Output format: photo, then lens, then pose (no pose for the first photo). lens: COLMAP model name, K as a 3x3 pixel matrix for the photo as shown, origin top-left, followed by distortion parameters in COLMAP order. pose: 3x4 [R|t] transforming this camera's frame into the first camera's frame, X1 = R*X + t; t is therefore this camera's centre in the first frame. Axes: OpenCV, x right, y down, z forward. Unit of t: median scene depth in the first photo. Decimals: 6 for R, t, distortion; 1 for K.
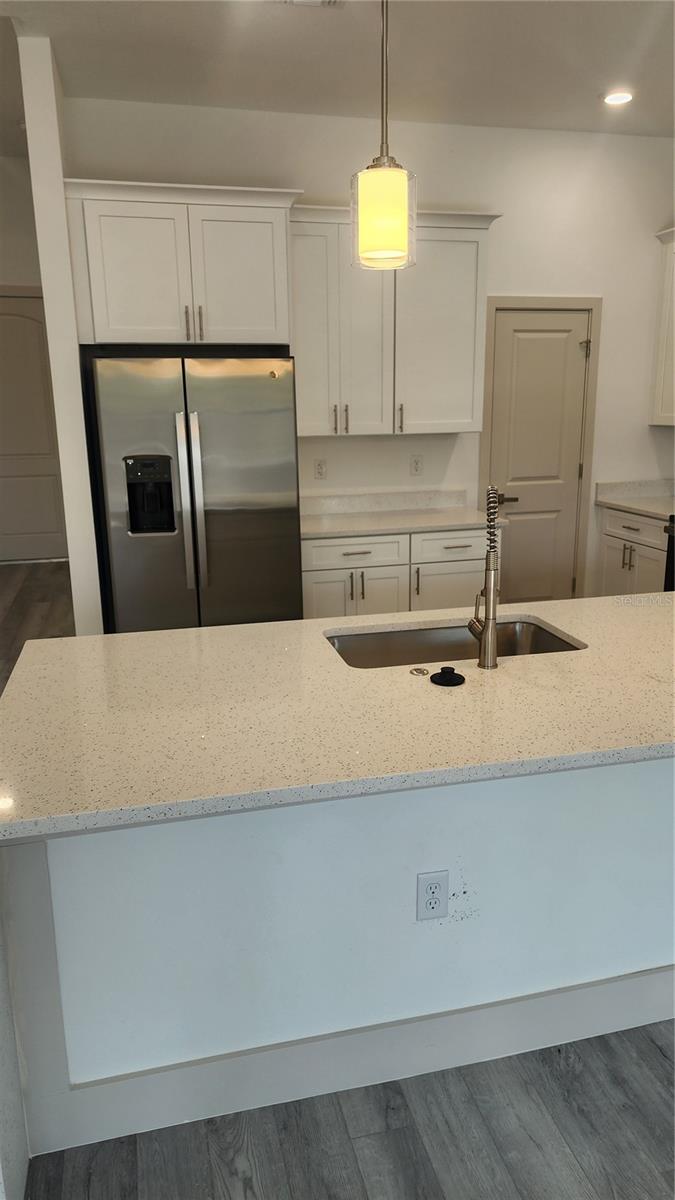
lens RADIAL K [[805.0, 0, 337.8], [0, 805.0, 572.7], [0, 0, 1]] dist [0.097791, -0.081415]
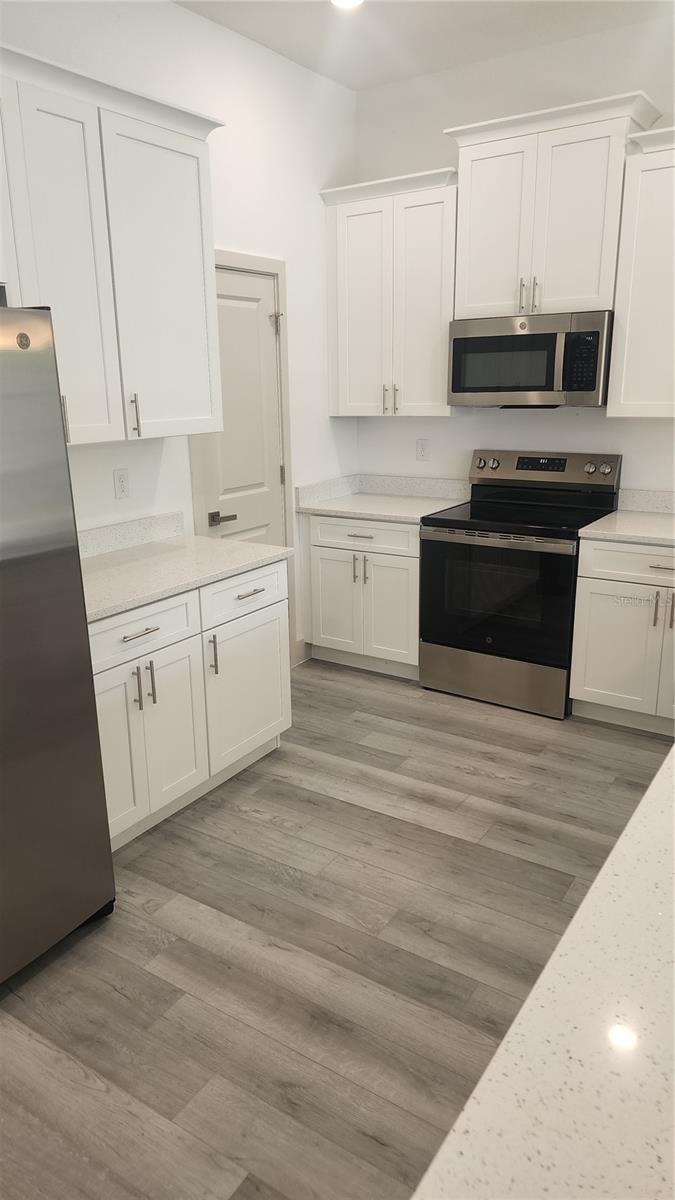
lens RADIAL K [[800.8, 0, 331.1], [0, 800.8, 597.2], [0, 0, 1]] dist [0.077386, -0.081648]
pose [[0.732763, -0.179457, 0.656394, -0.234853], [0.149863, 0.983475, 0.101580, -0.080366], [-0.663776, 0.023935, 0.747548, 0.370683]]
